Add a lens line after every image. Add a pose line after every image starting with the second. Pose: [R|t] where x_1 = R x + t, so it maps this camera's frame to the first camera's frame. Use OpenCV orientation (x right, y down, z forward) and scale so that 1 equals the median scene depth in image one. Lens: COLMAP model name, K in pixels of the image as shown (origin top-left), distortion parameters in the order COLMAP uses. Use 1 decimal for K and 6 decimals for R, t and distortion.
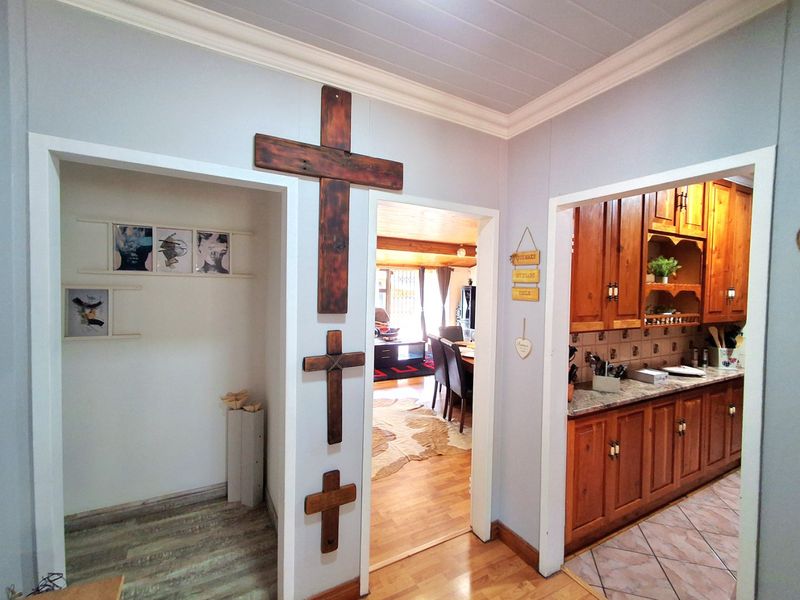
lens RADIAL K [[360.9, 0, 402.6], [0, 360.9, 294.9], [0, 0, 1]] dist [0.003889, 0.000534]
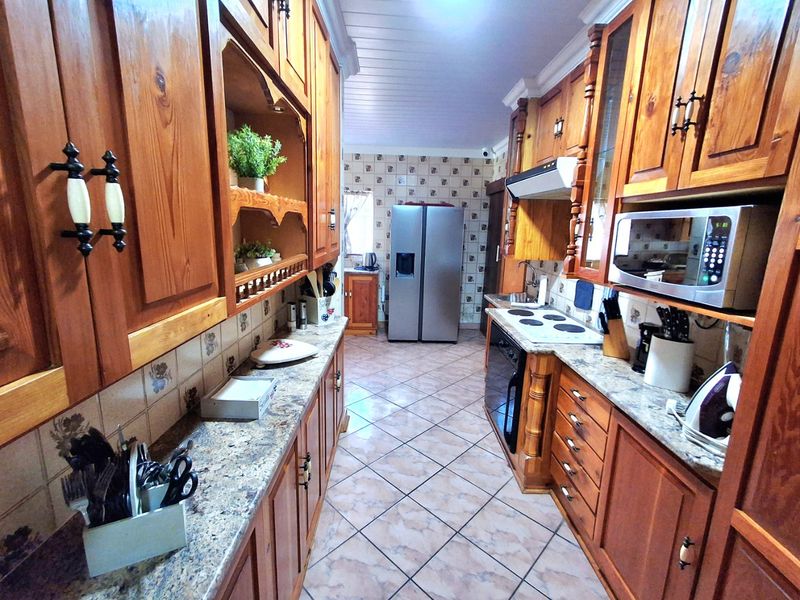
lens RADIAL K [[360.9, 0, 402.6], [0, 360.9, 294.9], [0, 0, 1]] dist [0.003889, 0.000534]
pose [[0.457669, -0.173530, 0.872024, 0.400330], [-0.007930, 0.979934, 0.199166, -0.000184], [-0.889087, -0.098068, 0.447109, 0.637970]]
